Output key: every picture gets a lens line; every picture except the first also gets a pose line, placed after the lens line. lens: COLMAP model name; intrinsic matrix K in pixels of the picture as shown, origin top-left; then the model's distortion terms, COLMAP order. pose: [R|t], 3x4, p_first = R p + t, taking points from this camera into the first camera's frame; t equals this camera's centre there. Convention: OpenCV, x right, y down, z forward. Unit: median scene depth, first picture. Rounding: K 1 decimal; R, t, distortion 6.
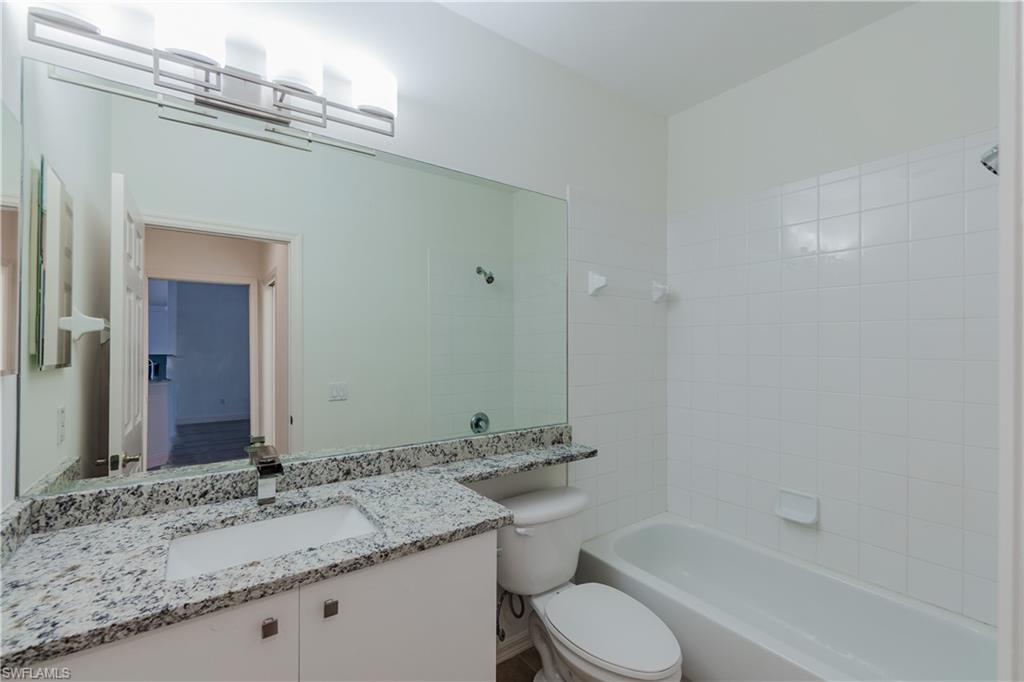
lens RADIAL K [[450.0, 0, 510.9], [0, 450.0, 338.1], [0, 0, 1]] dist [0.007196, 0.000125]
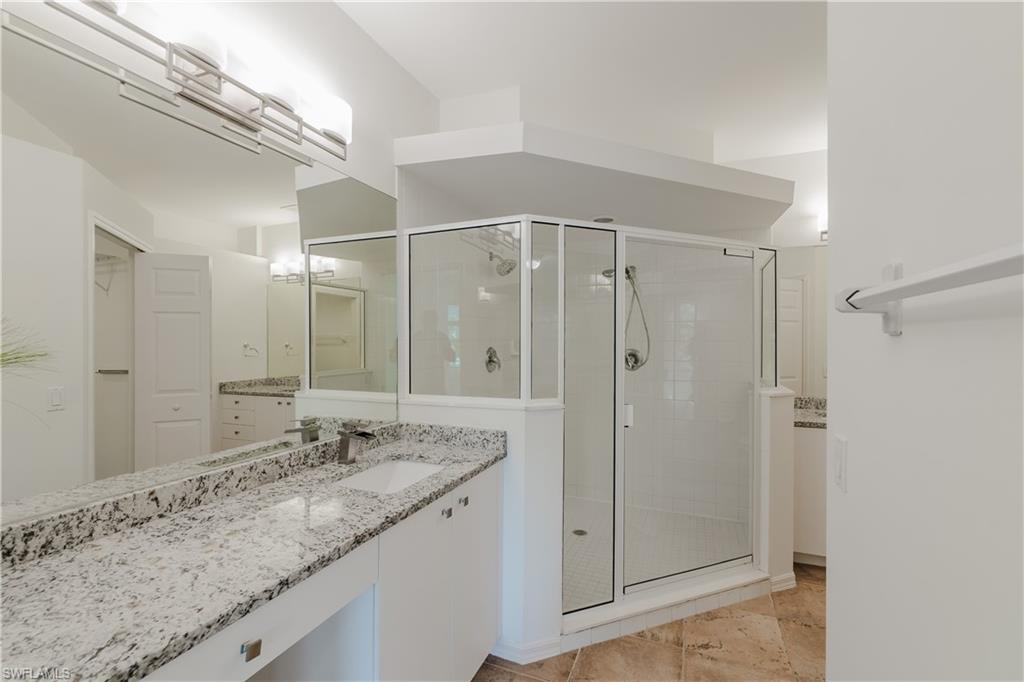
lens RADIAL K [[450.0, 0, 512.6], [0, 450.0, 345.8], [0, 0, 1]] dist [0.007196, 0.000125]
pose [[0.834547, 0.009533, 0.550854, -0.582388], [-0.021013, 0.999674, 0.014535, -0.008156], [-0.550535, -0.023705, 0.834475, -0.206035]]
